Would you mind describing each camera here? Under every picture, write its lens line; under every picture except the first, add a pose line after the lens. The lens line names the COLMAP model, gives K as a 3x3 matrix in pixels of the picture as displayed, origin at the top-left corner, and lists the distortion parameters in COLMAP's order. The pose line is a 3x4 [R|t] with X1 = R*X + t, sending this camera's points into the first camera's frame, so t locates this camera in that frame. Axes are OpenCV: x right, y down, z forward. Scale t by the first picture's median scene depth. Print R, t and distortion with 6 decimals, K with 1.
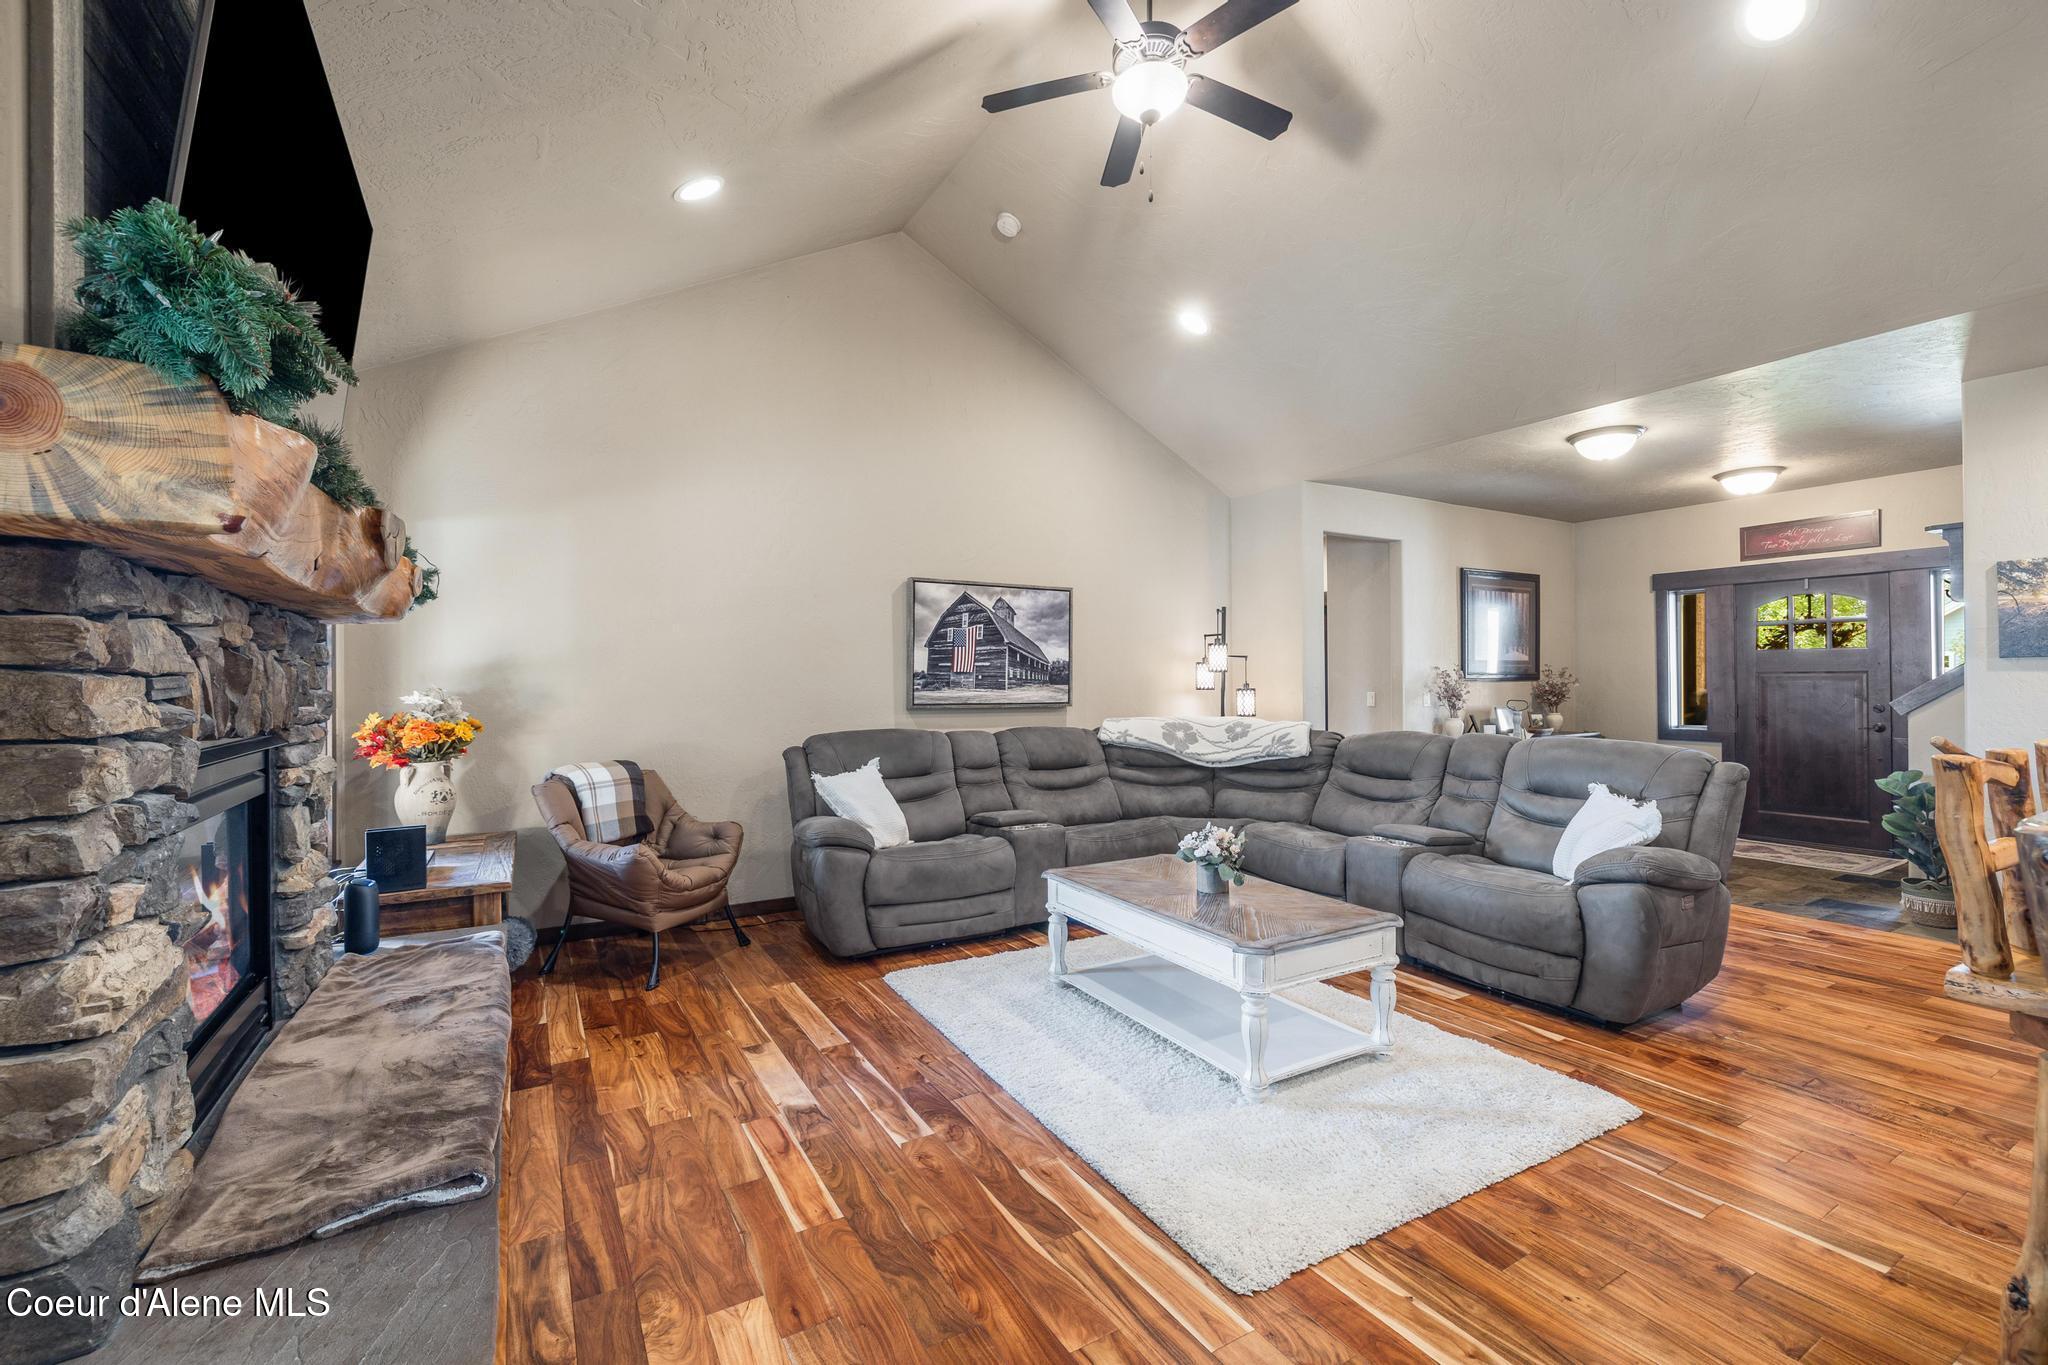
lens RADIAL K [[861.6, 0, 1023.1], [0, 861.6, 675.6], [0, 0, 1]] dist [-0.002625, -0.000223]
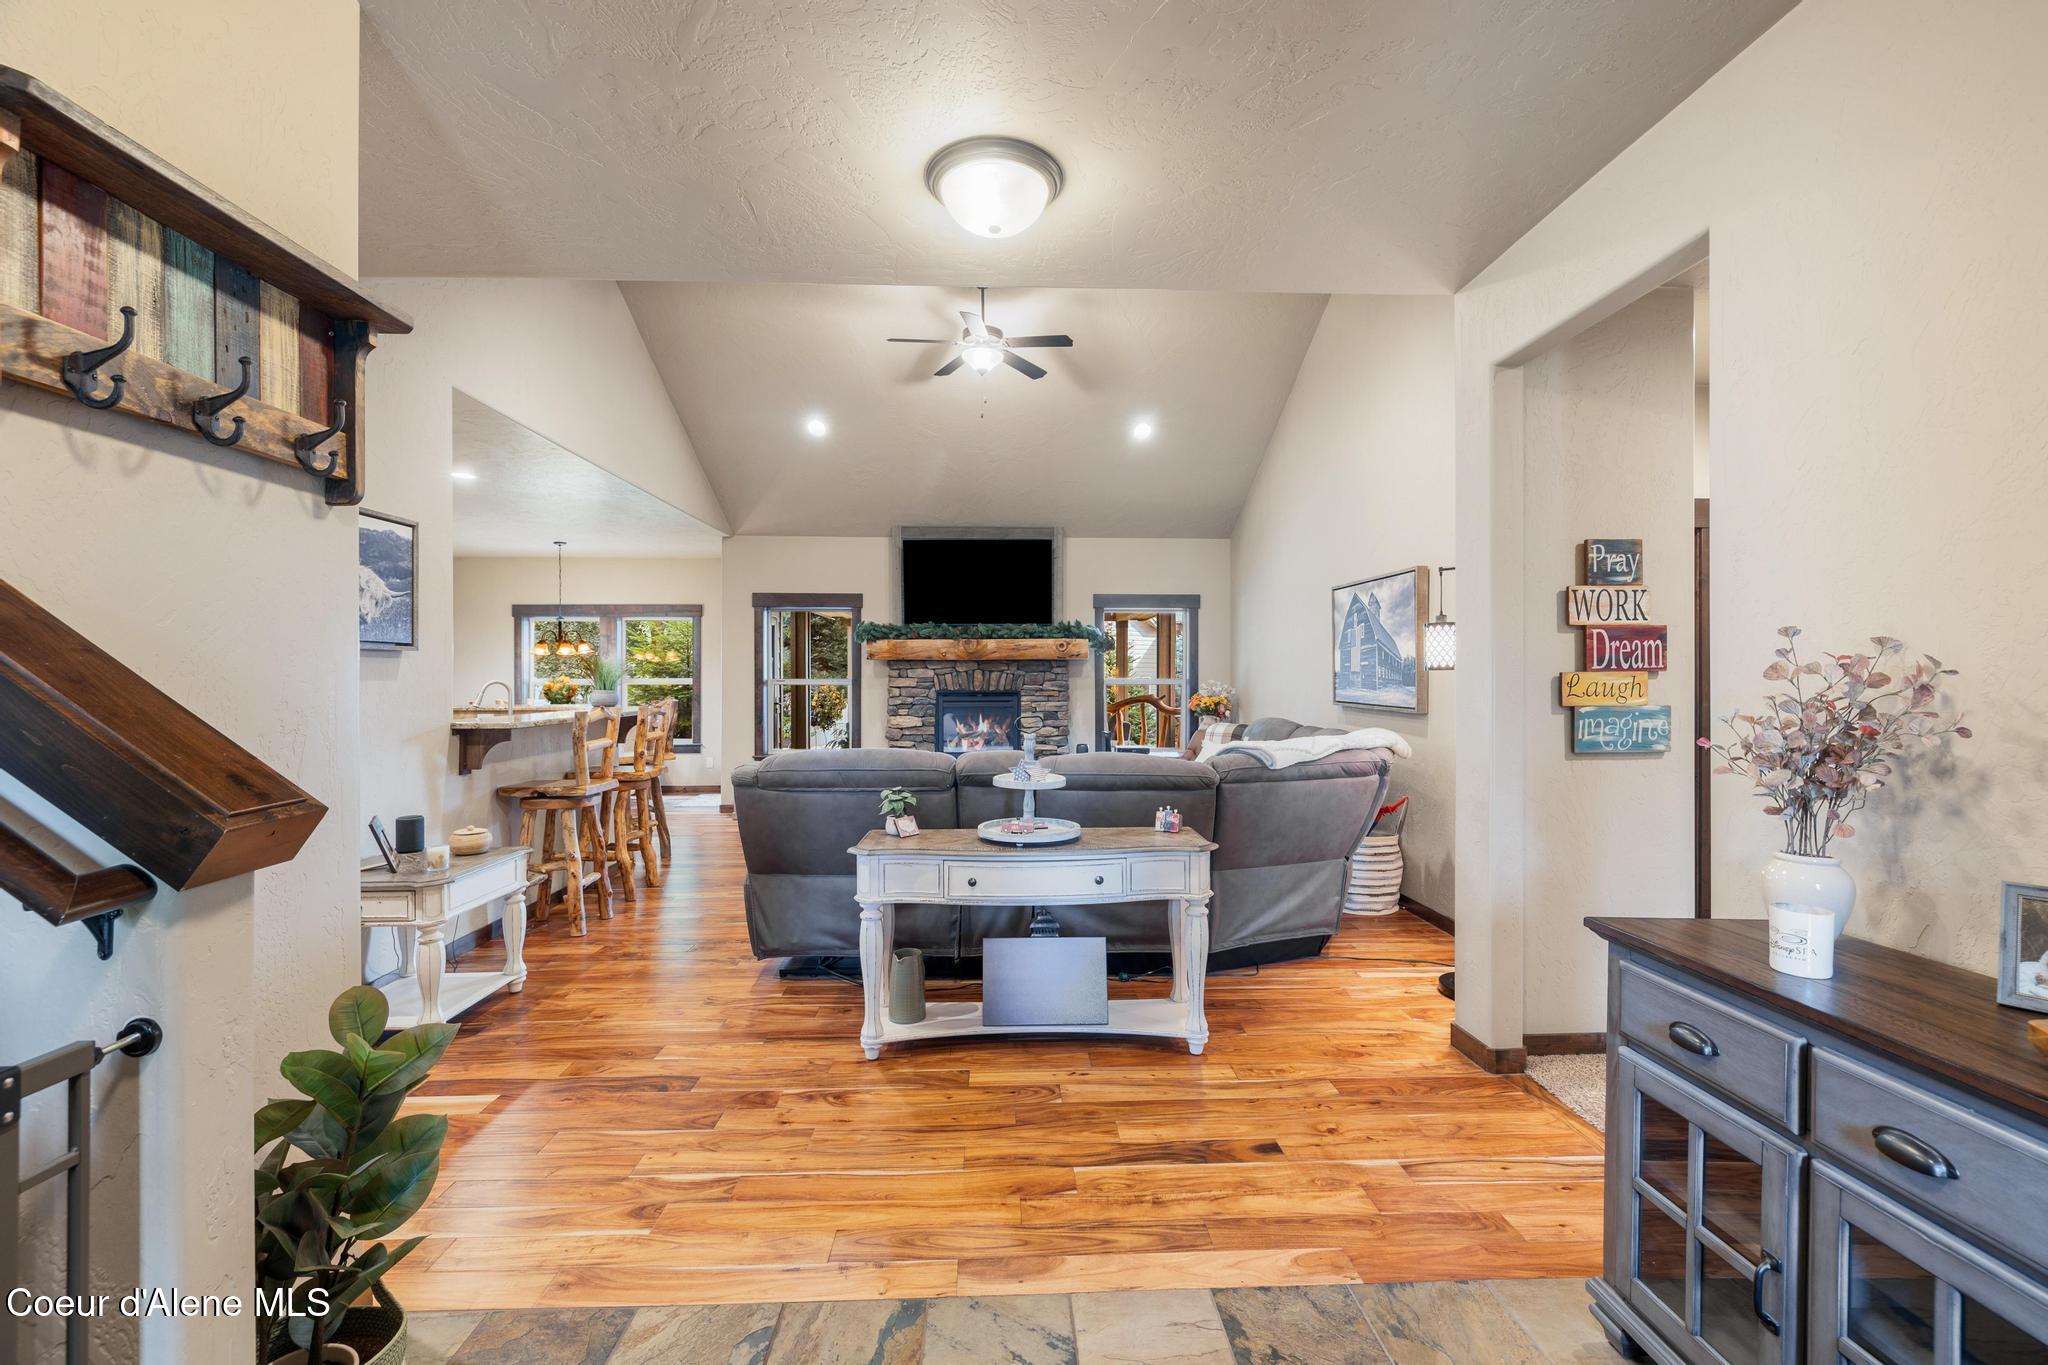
lens RADIAL K [[860.5, 0, 1035.1], [0, 860.5, 678.8], [0, 0, 1]] dist [-0.001639, 0.000259]
pose [[-0.466089, 0.006028, -0.884718, 1.135750], [0.007019, 0.999971, 0.003116, -0.002116], [0.884710, -0.004758, -0.466117, 1.294087]]
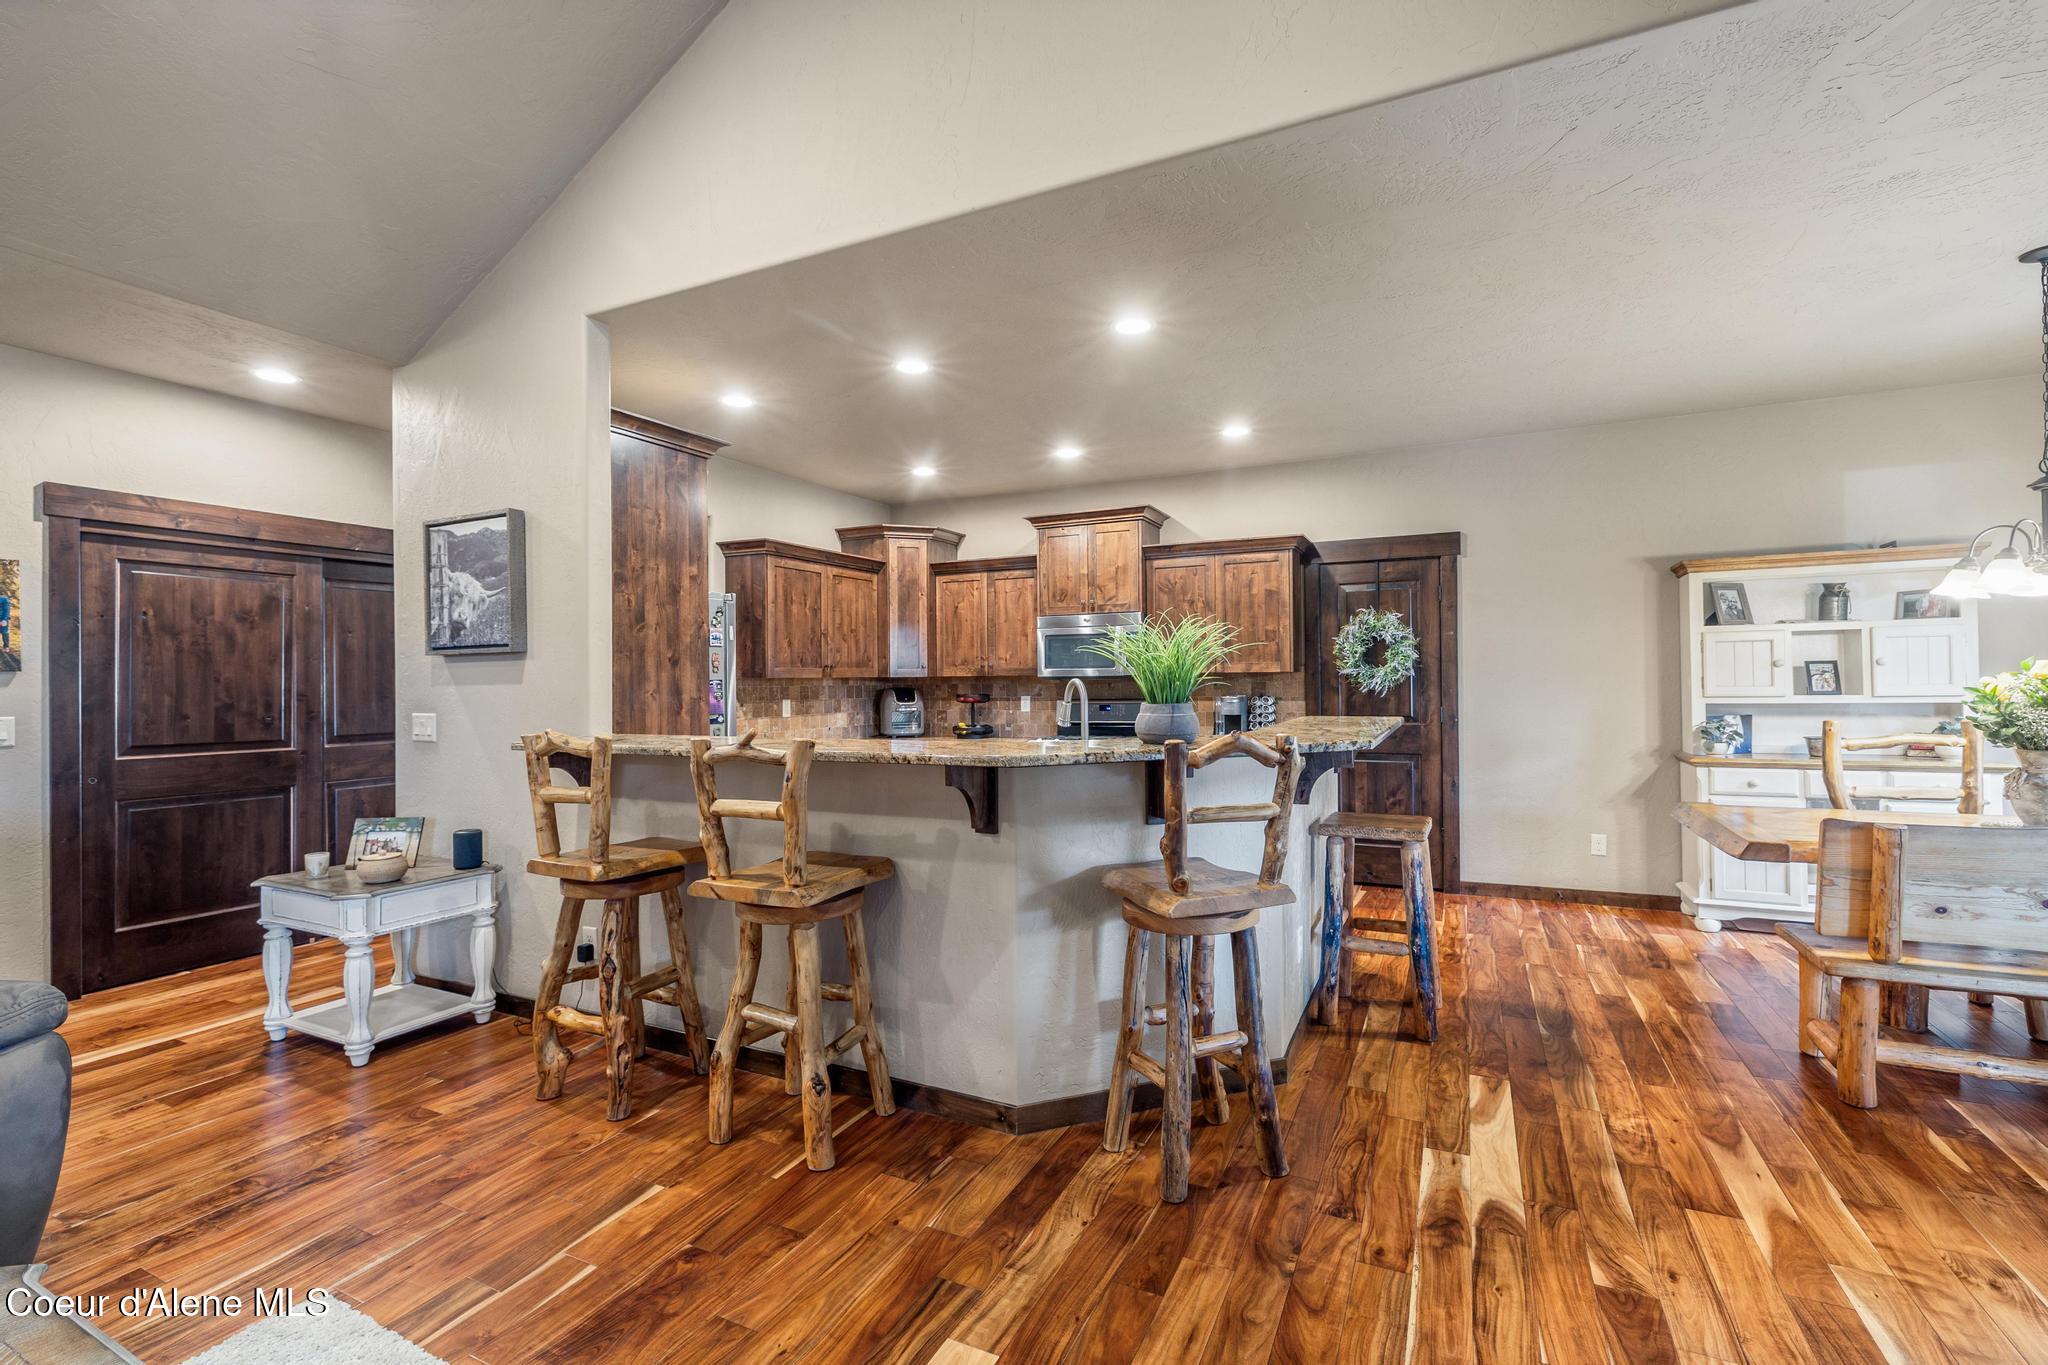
lens RADIAL K [[891.2, 0, 1034.6], [0, 891.2, 679.5], [0, 0, 1]] dist [-0.001869, -0.000066]
pose [[-0.557378, 0.011391, 0.830181, -0.122244], [0.010455, 0.999923, -0.006700, 0.003036], [-0.830193, 0.004945, -0.557454, 0.491895]]
